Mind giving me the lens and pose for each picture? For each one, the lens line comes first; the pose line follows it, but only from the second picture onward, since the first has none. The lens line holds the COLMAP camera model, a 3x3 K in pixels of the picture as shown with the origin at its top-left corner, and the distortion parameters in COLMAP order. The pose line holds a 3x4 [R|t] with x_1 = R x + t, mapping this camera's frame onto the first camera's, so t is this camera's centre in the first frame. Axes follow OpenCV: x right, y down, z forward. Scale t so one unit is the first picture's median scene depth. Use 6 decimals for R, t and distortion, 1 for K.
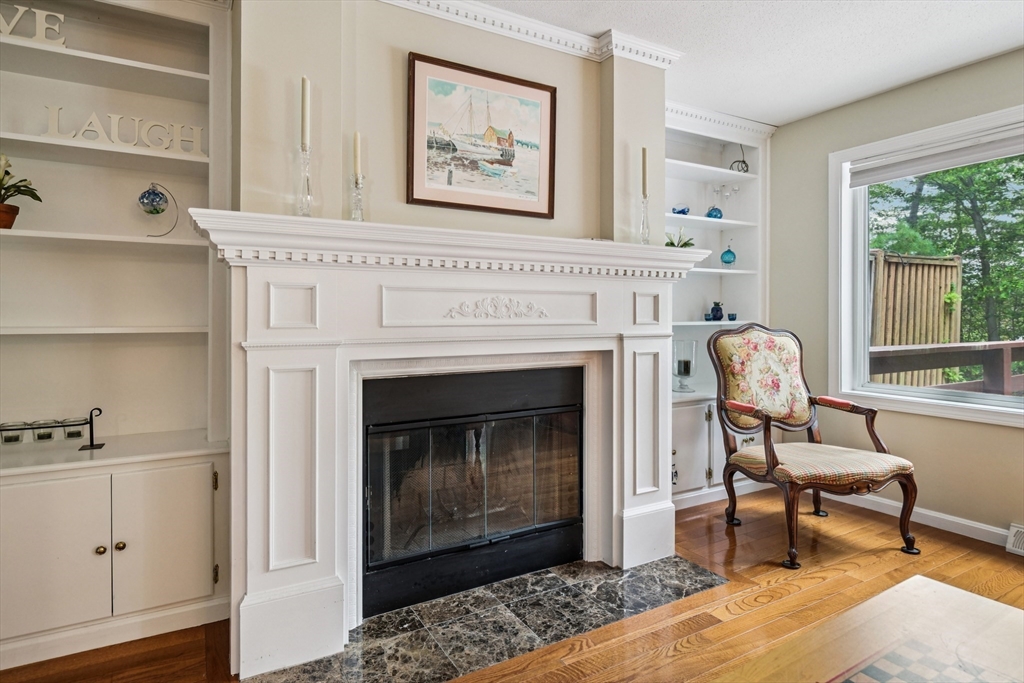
lens RADIAL K [[556.1, 0, 515.8], [0, 556.1, 317.4], [0, 0, 1]] dist [-0.001267, -0.000582]
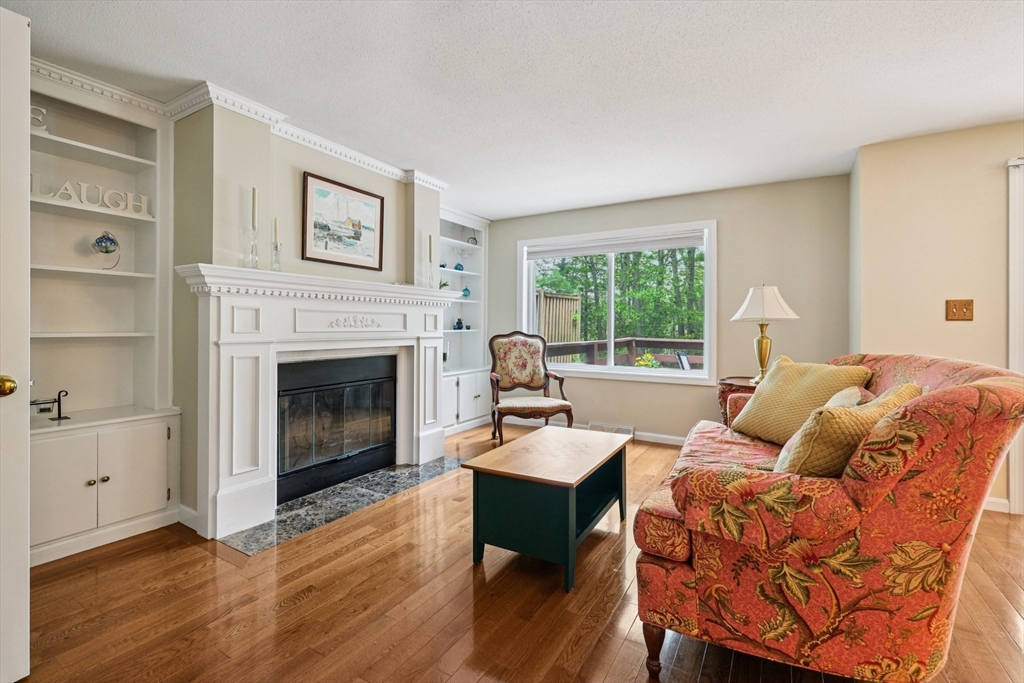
lens RADIAL K [[454.7, 0, 519.0], [0, 454.7, 329.2], [0, 0, 1]] dist [-0.000997, -0.000507]
pose [[0.866298, 0.002609, 0.499521, -0.291157], [-0.004502, 0.999987, 0.002584, 0.000413], [-0.499507, -0.004488, 0.866298, -0.493909]]
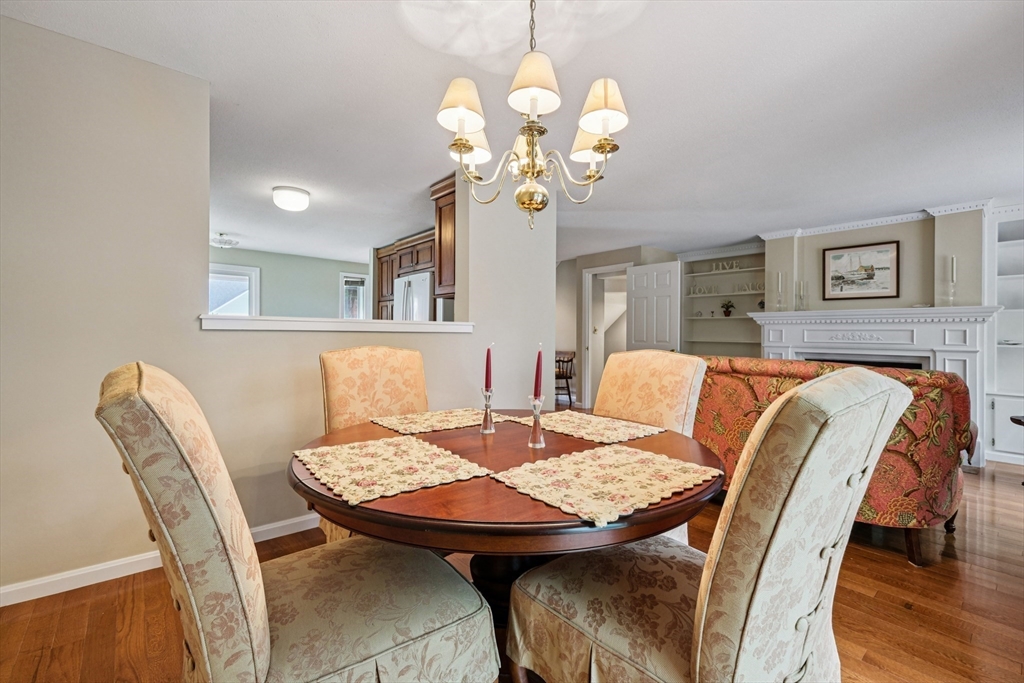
lens RADIAL K [[445.9, 0, 516.1], [0, 445.9, 335.6], [0, 0, 1]] dist [0.000792, 0.000302]
pose [[0.172492, 0.006372, -0.984990, 1.694959], [-0.010475, 0.999934, 0.004634, -0.014644], [0.984955, 0.009519, 0.172548, -0.911199]]
